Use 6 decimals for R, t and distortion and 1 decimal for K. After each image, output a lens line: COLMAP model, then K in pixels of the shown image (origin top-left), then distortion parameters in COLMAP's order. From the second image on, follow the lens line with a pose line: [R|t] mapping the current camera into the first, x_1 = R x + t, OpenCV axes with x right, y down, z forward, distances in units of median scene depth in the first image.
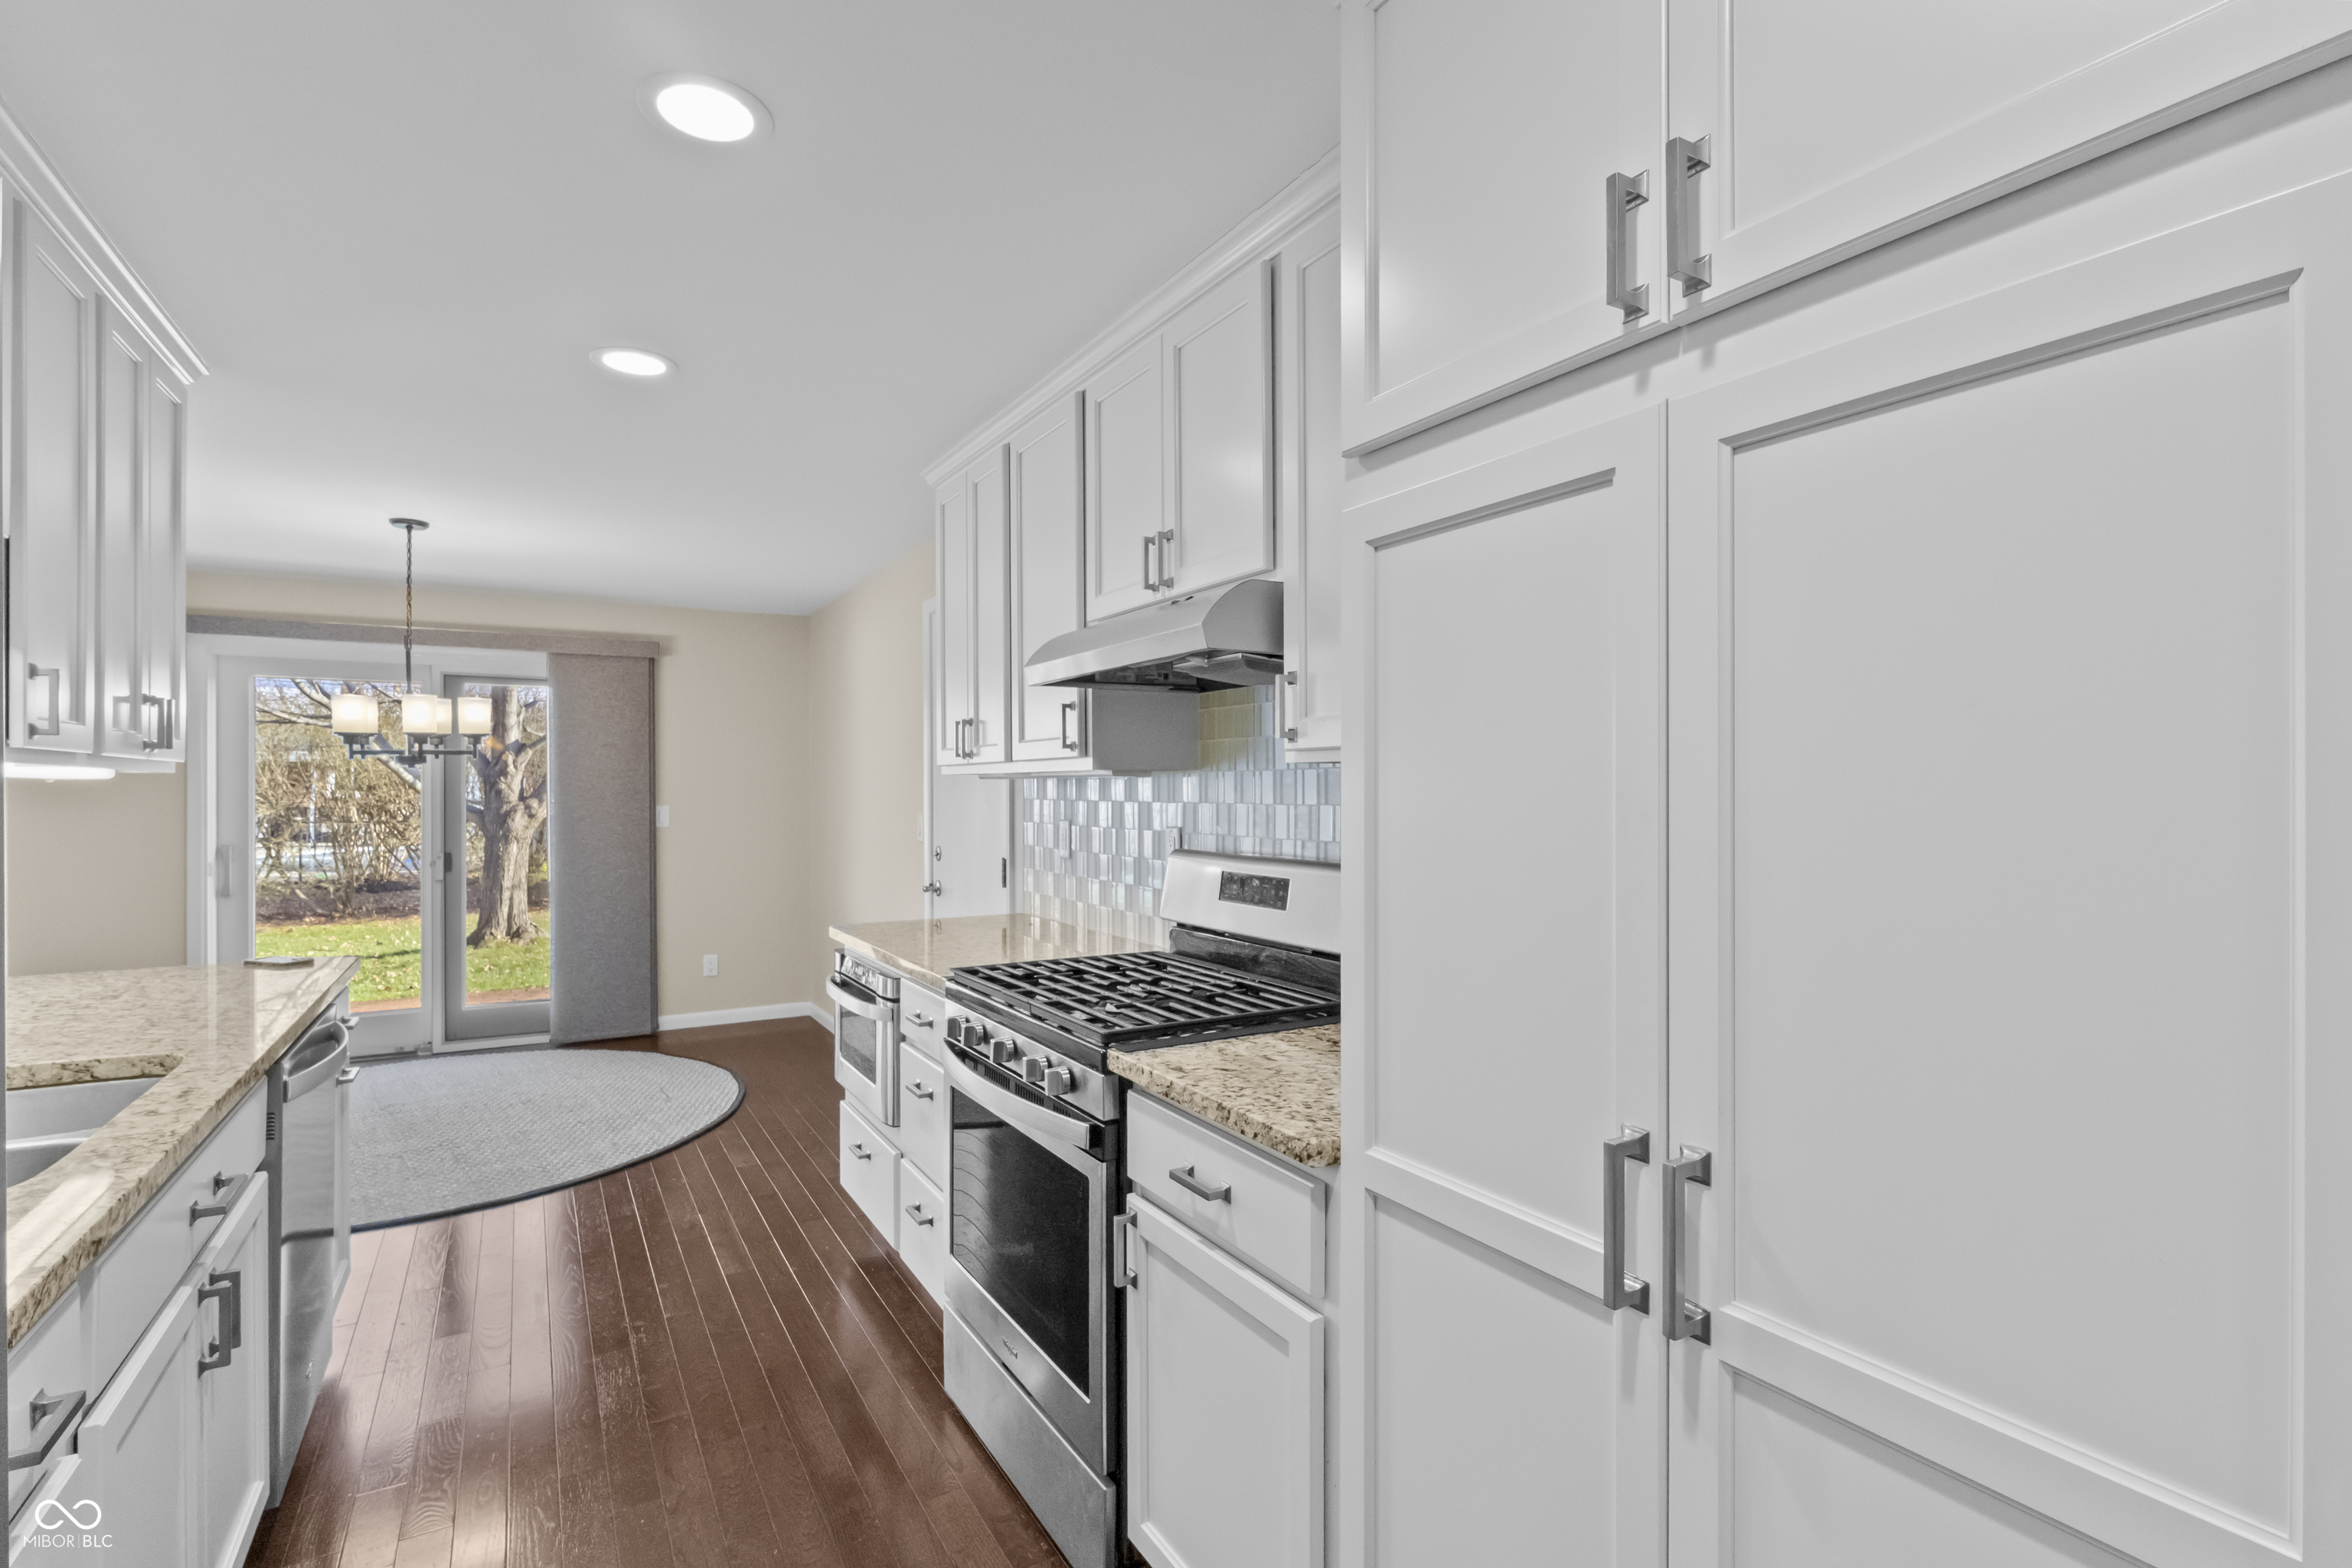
lens RADIAL K [[1106.2, 0, 1177.0], [0, 1106.2, 763.6], [0, 0, 1]] dist [0.000010, 0.000085]
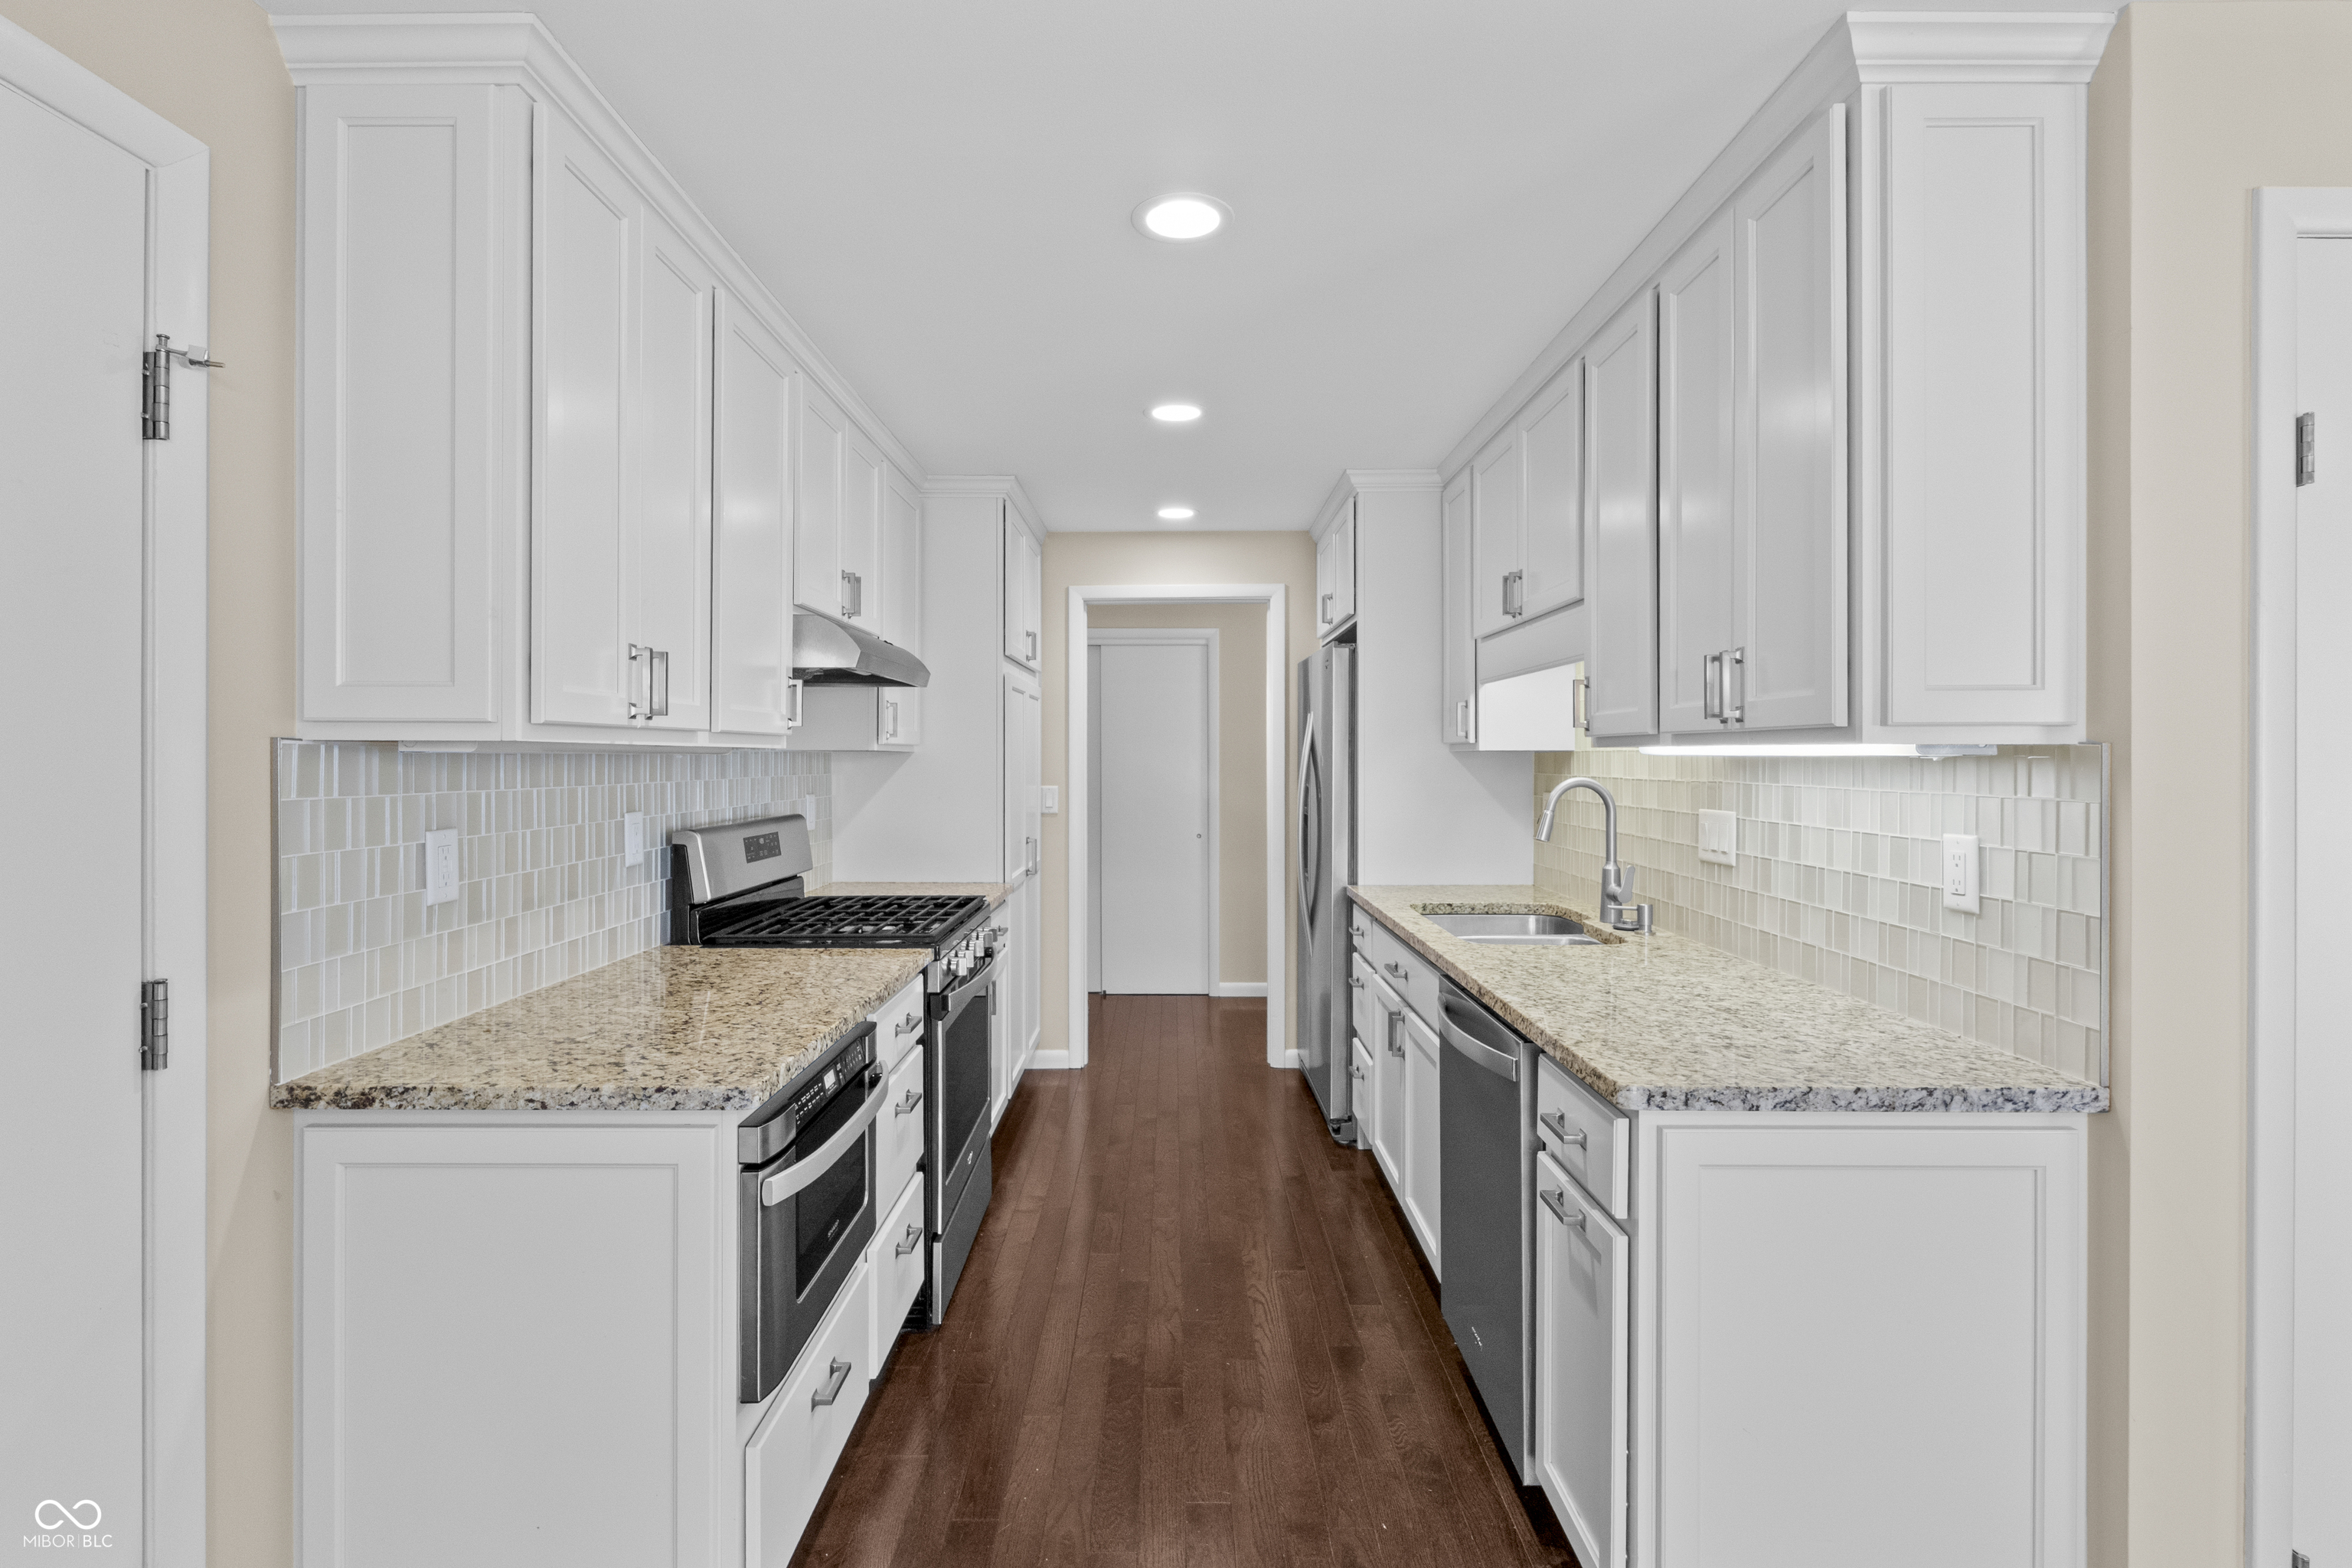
lens RADIAL K [[1106.2, 0, 1177.0], [0, 1106.2, 763.6], [0, 0, 1]] dist [0.000010, 0.000085]
pose [[-0.863063, -0.008613, 0.505022, -0.991890], [-0.019164, 0.999693, -0.015701, 0.031371], [-0.504732, -0.023230, -0.862964, 1.891046]]
